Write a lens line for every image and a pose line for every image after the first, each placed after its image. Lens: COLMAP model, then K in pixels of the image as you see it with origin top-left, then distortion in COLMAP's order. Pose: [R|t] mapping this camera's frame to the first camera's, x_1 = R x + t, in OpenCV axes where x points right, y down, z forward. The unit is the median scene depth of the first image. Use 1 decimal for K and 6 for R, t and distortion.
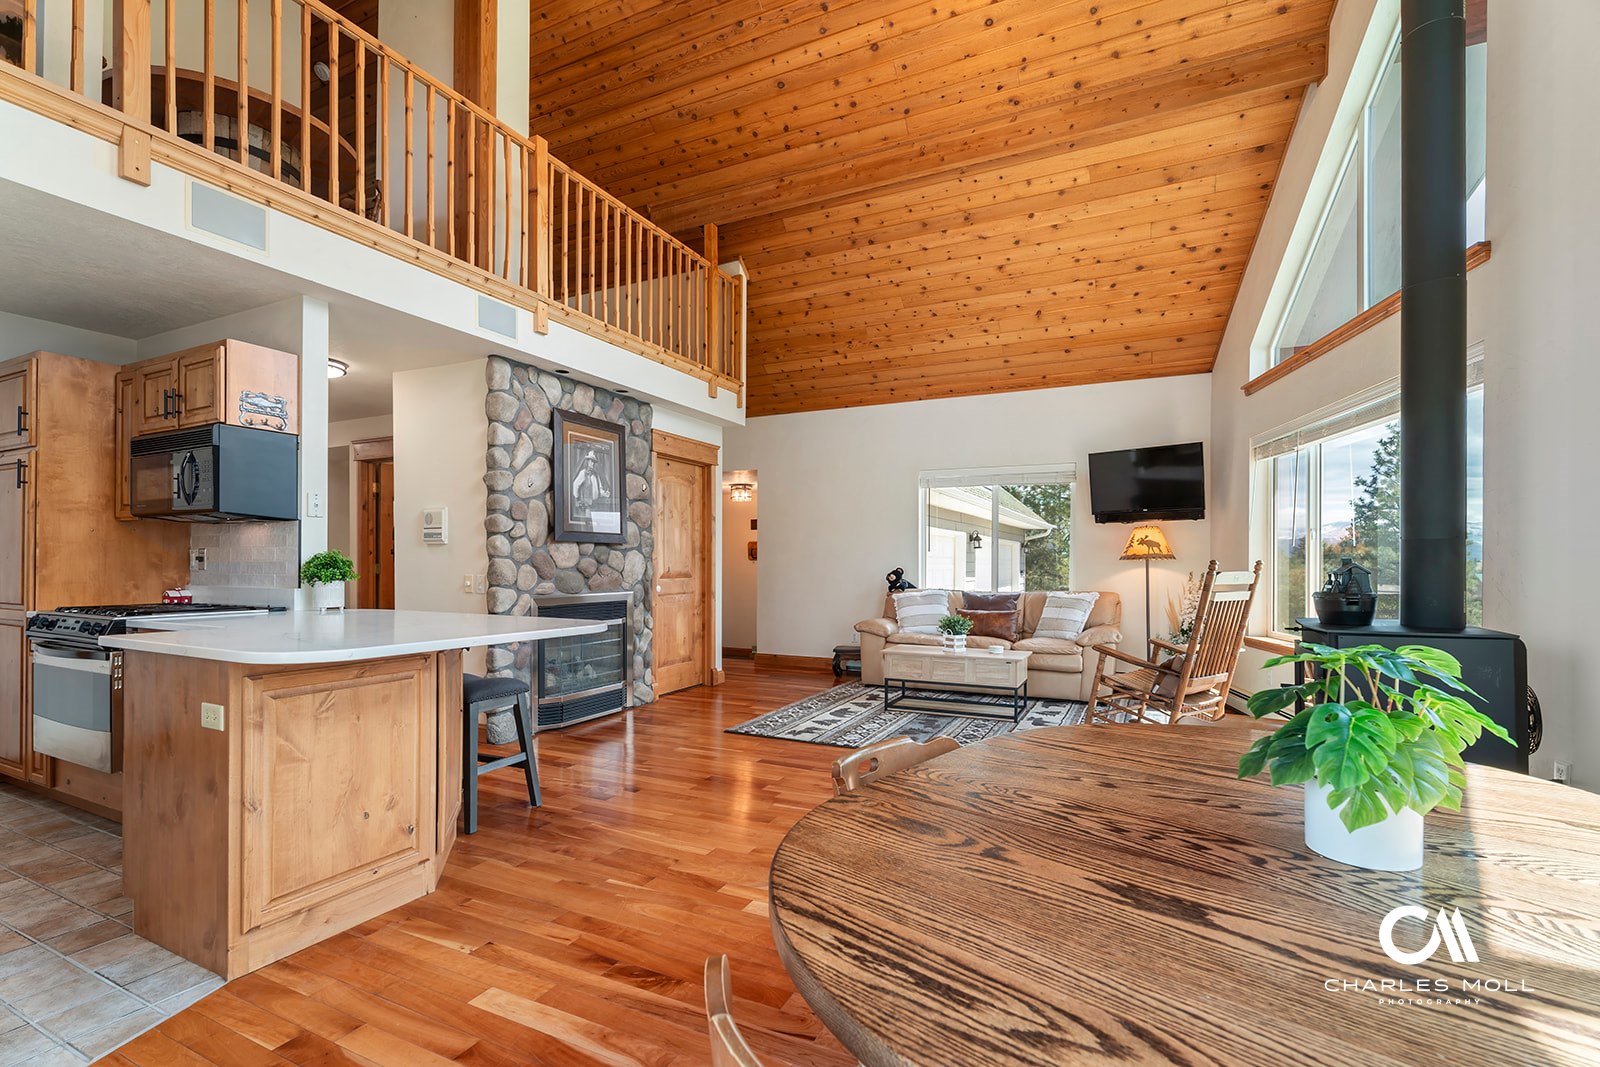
lens RADIAL K [[728.4, 0, 804.6], [0, 728.4, 566.3], [0, 0, 1]] dist [0.004990, 0.000512]
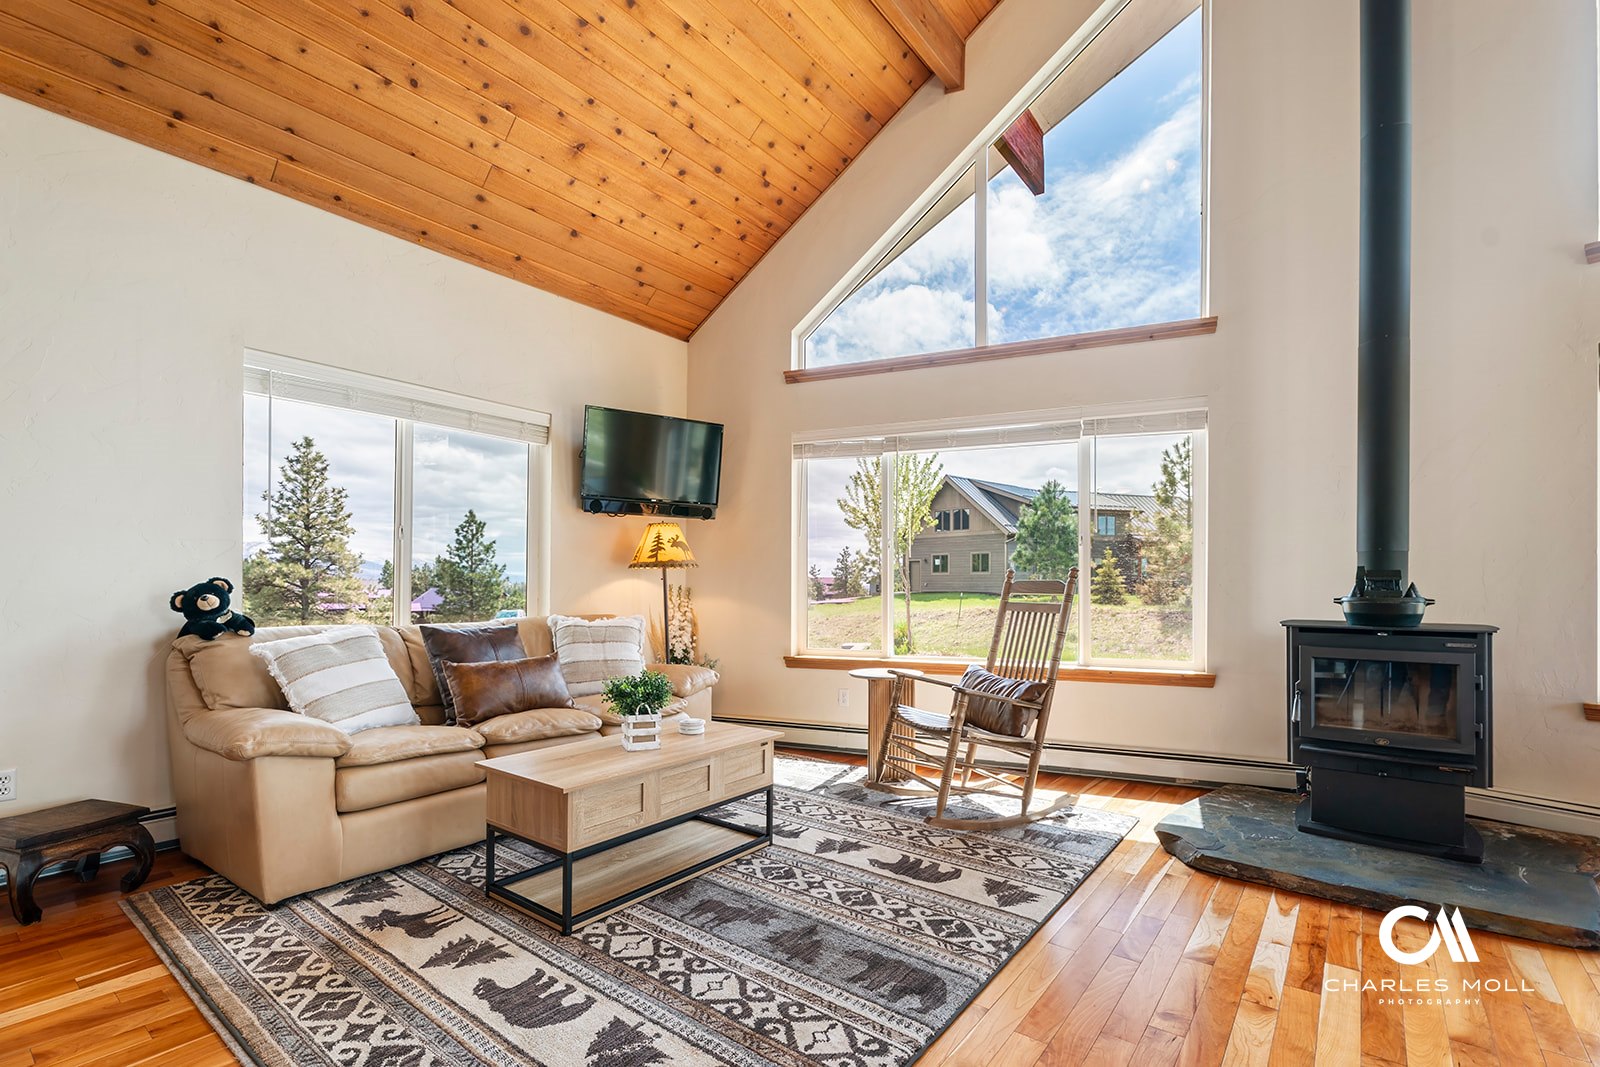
lens RADIAL K [[728.4, 0, 781.0], [0, 728.4, 582.8], [0, 0, 1]] dist [0.004990, 0.000512]
pose [[0.213114, 0.000653, 0.977027, -0.198990], [0.001709, 0.999998, -0.001041, 0.006140], [-0.977026, 0.001891, 0.213113, 0.638603]]
